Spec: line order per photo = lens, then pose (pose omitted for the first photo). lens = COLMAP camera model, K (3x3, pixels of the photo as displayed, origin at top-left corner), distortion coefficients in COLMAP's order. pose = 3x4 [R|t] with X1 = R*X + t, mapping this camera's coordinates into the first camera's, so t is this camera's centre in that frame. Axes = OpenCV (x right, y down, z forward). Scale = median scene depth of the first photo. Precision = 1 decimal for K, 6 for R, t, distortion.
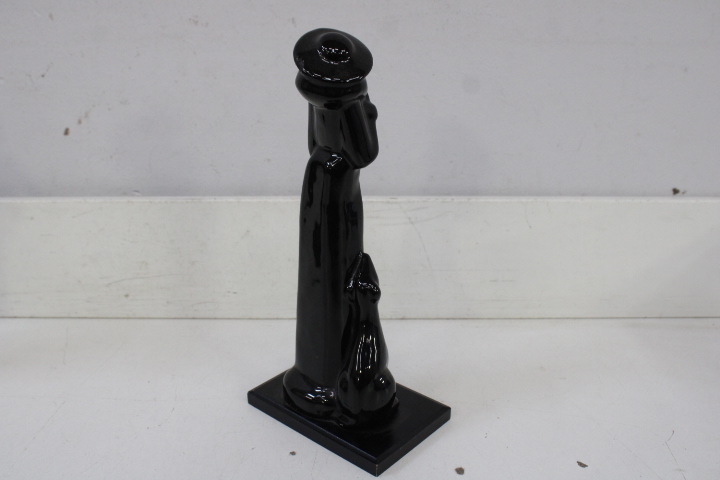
lens RADIAL K [[752.0, 0, 356.5], [0, 752.0, 239.3], [0, 0, 1]] dist [-0.076586, 0.000000]
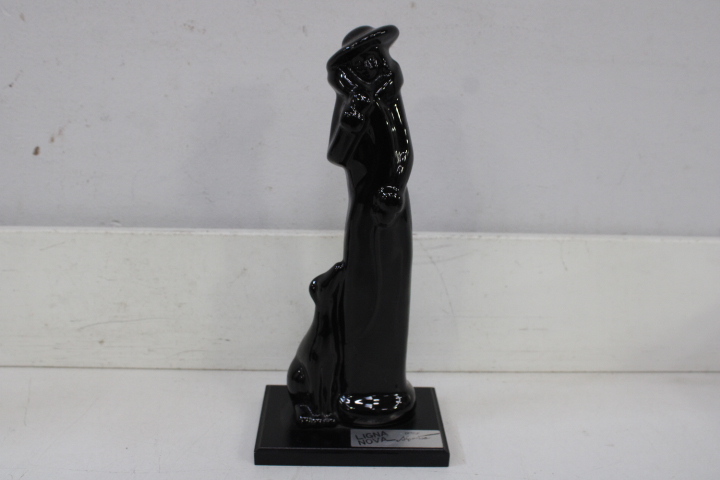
lens RADIAL K [[752.0, 0, 360.9], [0, 752.0, 236.5], [0, 0, 1]] dist [-0.076586, 0.000000]
pose [[0.998990, 0.015495, 0.042180, -0.047979], [-0.013486, 0.998780, -0.047506, -0.009430], [-0.042865, 0.046889, 0.997980, 0.127979]]
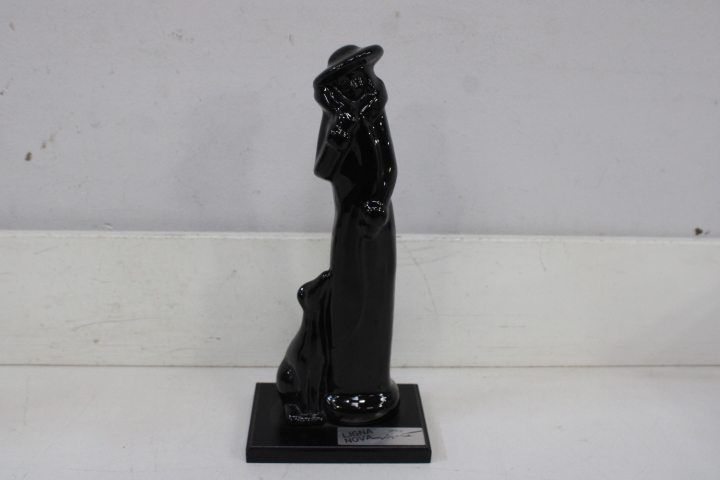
lens RADIAL K [[752.0, 0, 359.9], [0, 752.0, 243.3], [0, 0, 1]] dist [-0.076586, 0.000000]
pose [[0.998166, 0.010612, 0.059595, -0.049189], [-0.010958, 0.999925, 0.005474, -0.050796], [-0.059532, -0.006117, 0.998208, 0.099005]]
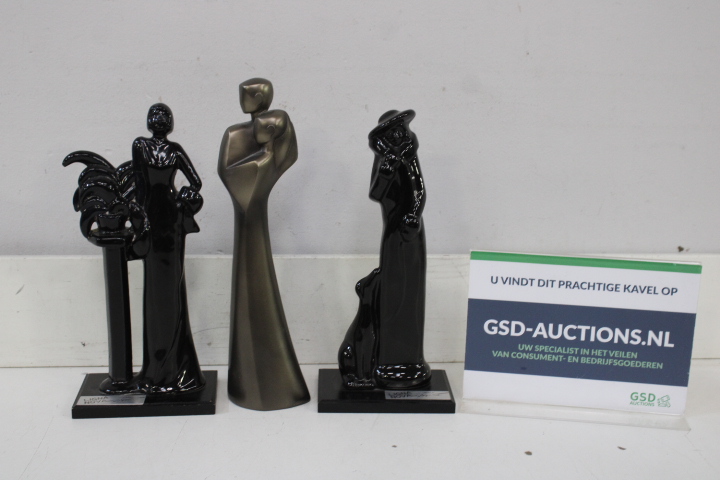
lens RADIAL K [[987.3, 0, 366.3], [0, 987.3, 237.3], [0, 0, 1]] dist [-0.015227, 0.000000]
pose [[0.995337, -0.000675, 0.096452, -0.223495], [0.014268, 0.990004, -0.140318, 0.131983], [-0.095393, 0.141040, 0.985397, -0.512957]]
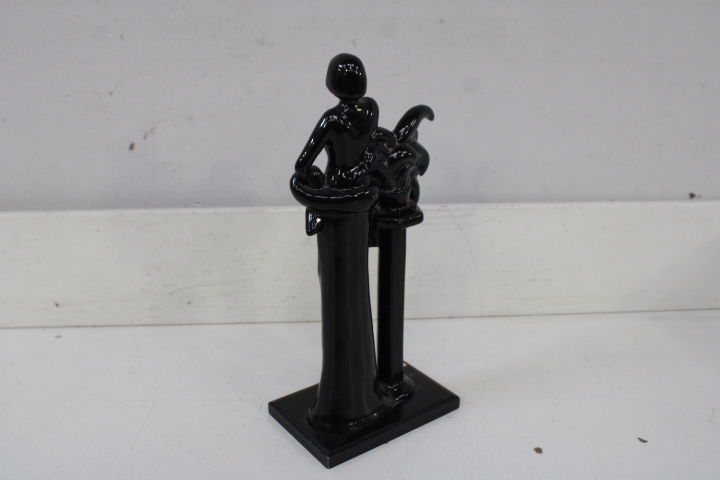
lens RADIAL K [[752.0, 0, 362.2], [0, 752.0, 237.8], [0, 0, 1]] dist [-0.076586, 0.000000]
pose [[0.996650, -0.018547, 0.079659, -0.153203], [0.019209, 0.999787, -0.007554, -0.002872], [-0.079502, 0.009058, 0.996794, -0.066779]]
